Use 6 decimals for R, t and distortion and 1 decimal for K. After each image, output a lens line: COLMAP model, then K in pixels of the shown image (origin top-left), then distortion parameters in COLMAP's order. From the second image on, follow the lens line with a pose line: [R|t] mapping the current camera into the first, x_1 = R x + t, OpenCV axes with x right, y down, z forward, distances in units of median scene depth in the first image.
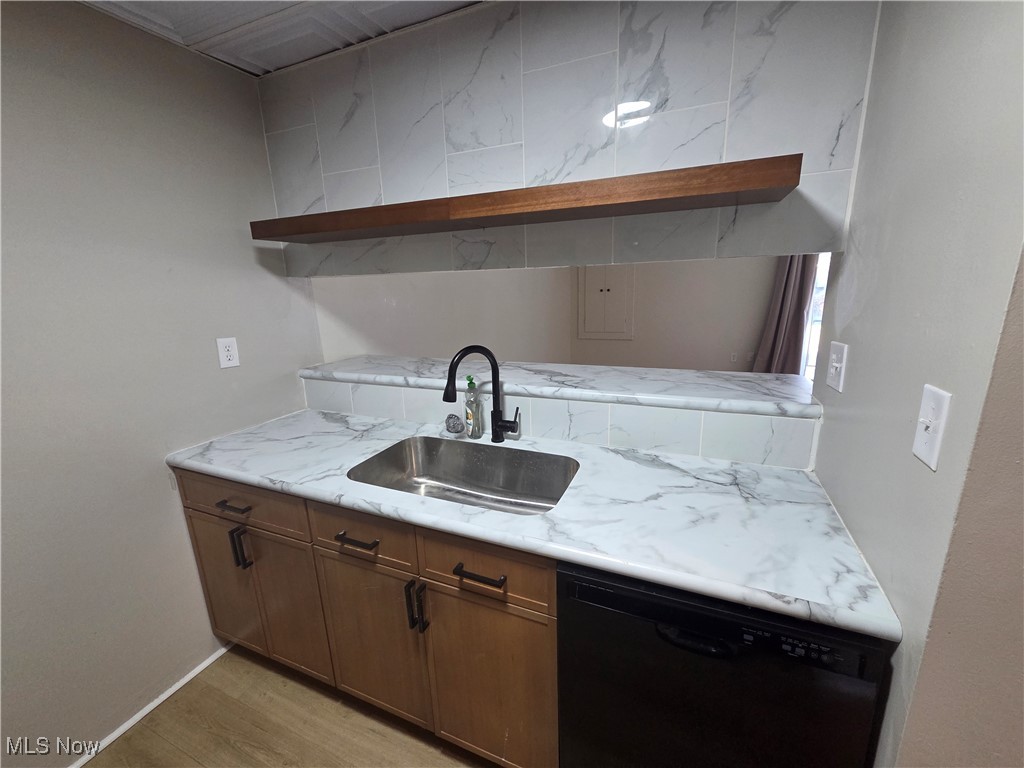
lens RADIAL K [[416.8, 0, 515.0], [0, 416.8, 385.6], [0, 0, 1]] dist [0.006727, 0.000129]
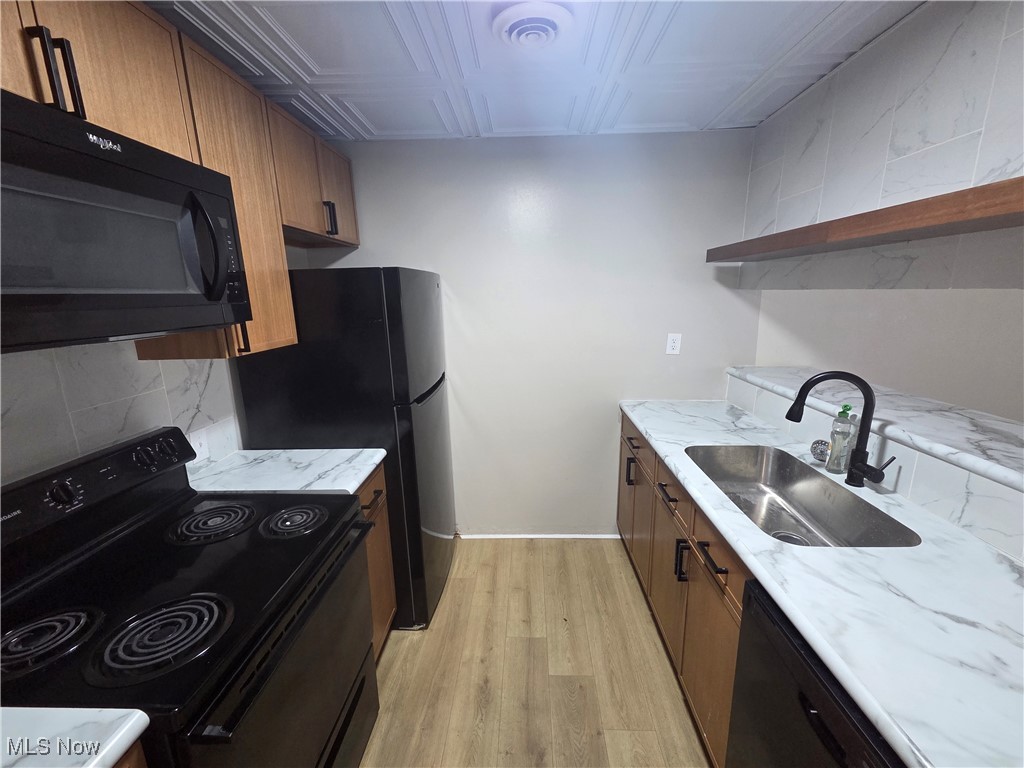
lens RADIAL K [[416.8, 0, 515.0], [0, 416.8, 385.6], [0, 0, 1]] dist [0.006727, 0.000129]
pose [[0.368484, 0.228125, -0.901209, 0.439885], [-0.221491, 0.963051, 0.153216, -0.043938], [0.902863, 0.143152, 0.405397, -0.027831]]
